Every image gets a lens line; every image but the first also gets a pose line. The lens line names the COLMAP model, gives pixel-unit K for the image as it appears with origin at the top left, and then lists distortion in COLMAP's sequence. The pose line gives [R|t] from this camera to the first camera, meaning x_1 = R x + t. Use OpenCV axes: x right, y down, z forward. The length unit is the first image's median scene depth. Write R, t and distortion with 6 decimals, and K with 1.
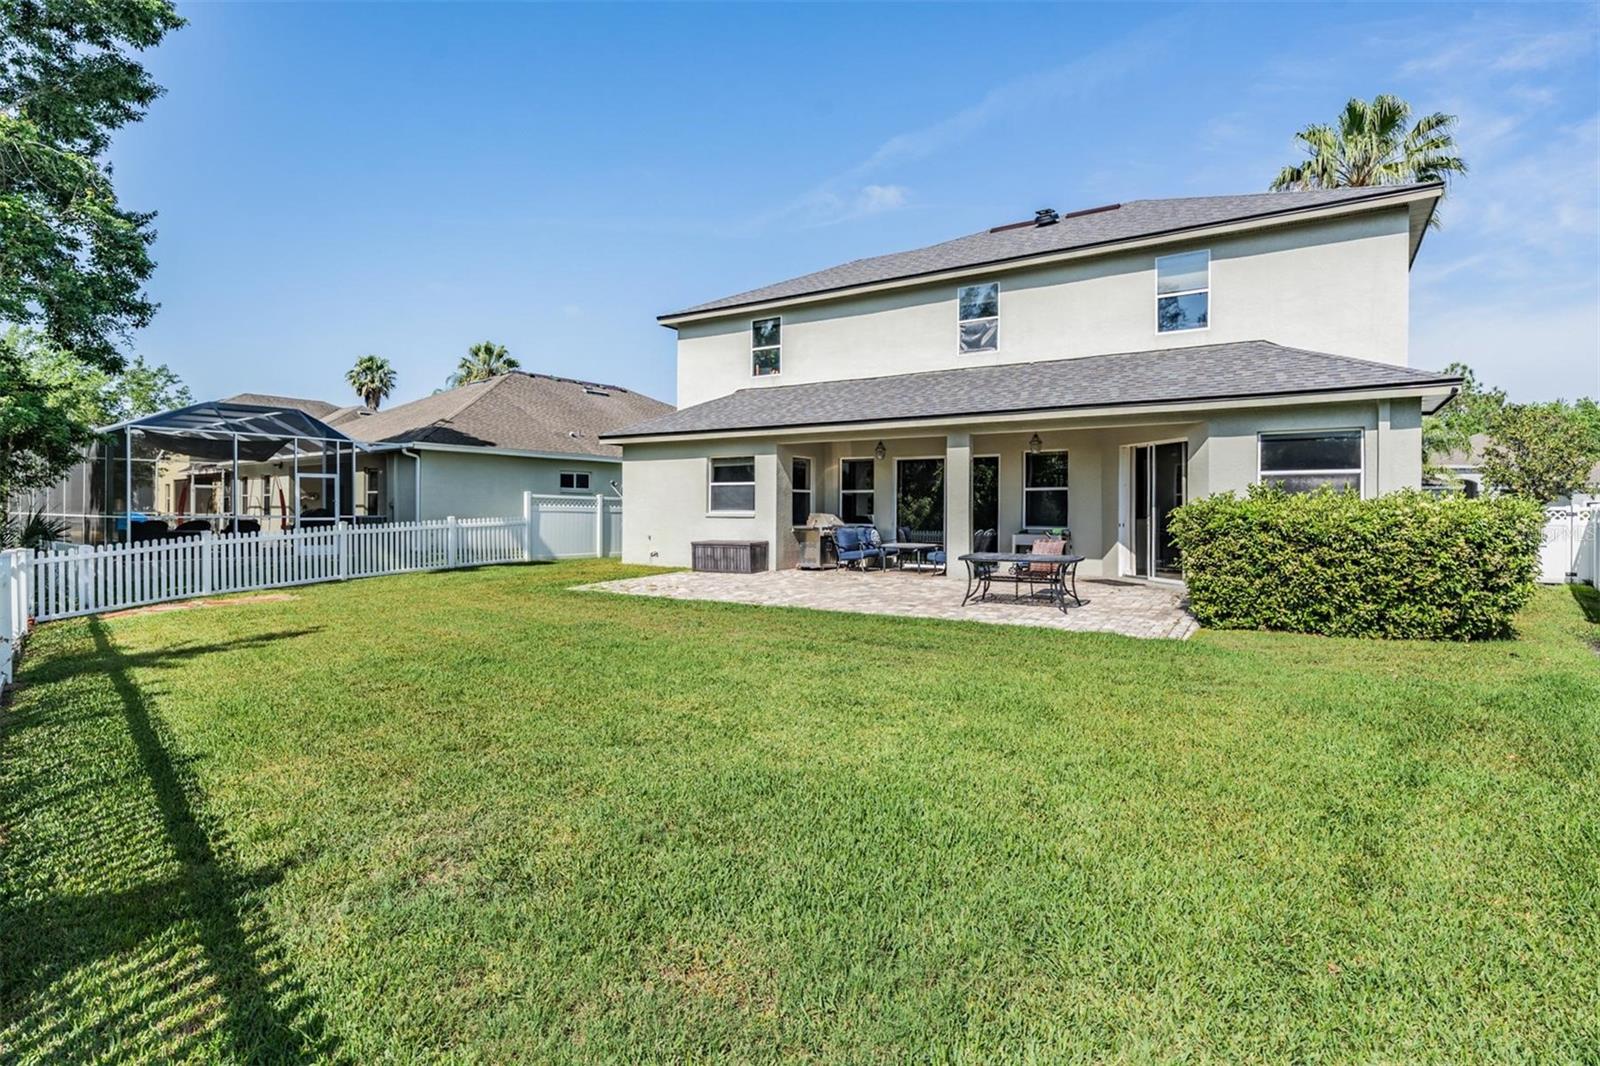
lens RADIAL K [[770.6, 0, 800.0], [0, 770.6, 533.0], [0, 0, 1]] dist [-0.000461, 0.000068]
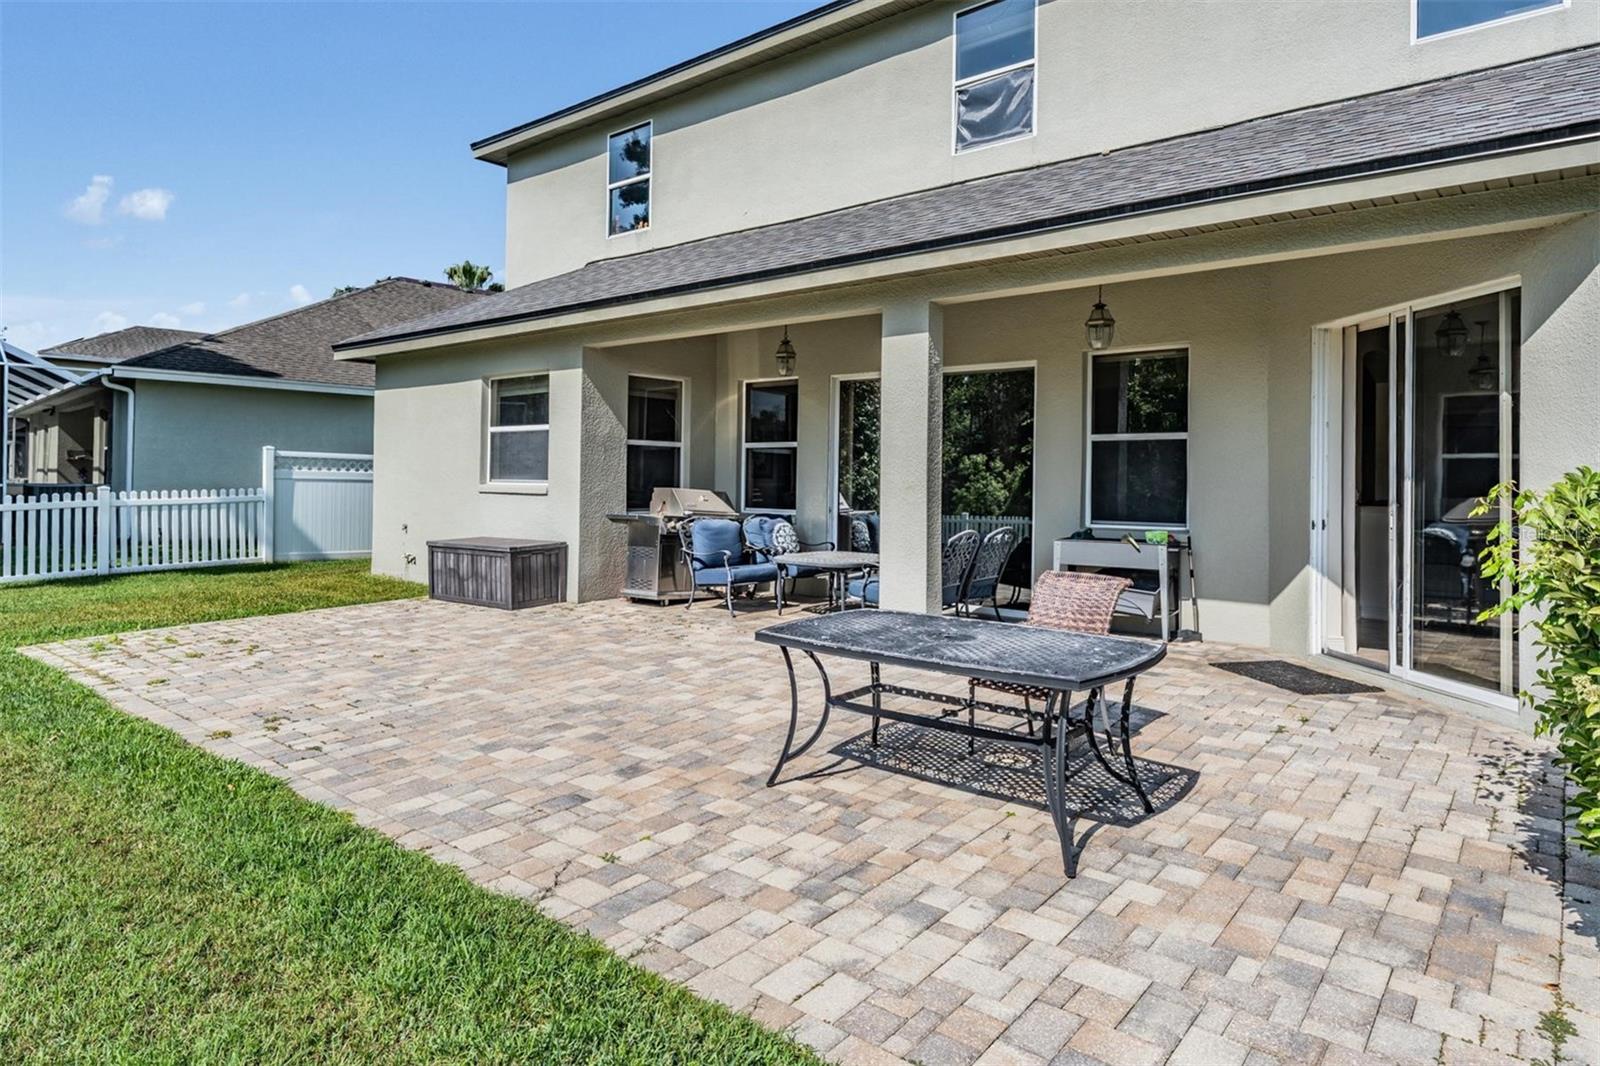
lens RADIAL K [[929.7, 0, 796.0], [0, 929.7, 492.8], [0, 0, 1]] dist [0.002397, -0.000603]
pose [[0.990602, 0.010141, -0.136398, 0.186342], [-0.012529, 0.999783, -0.016656, -0.013301], [0.136200, 0.018208, 0.990514, 0.421101]]
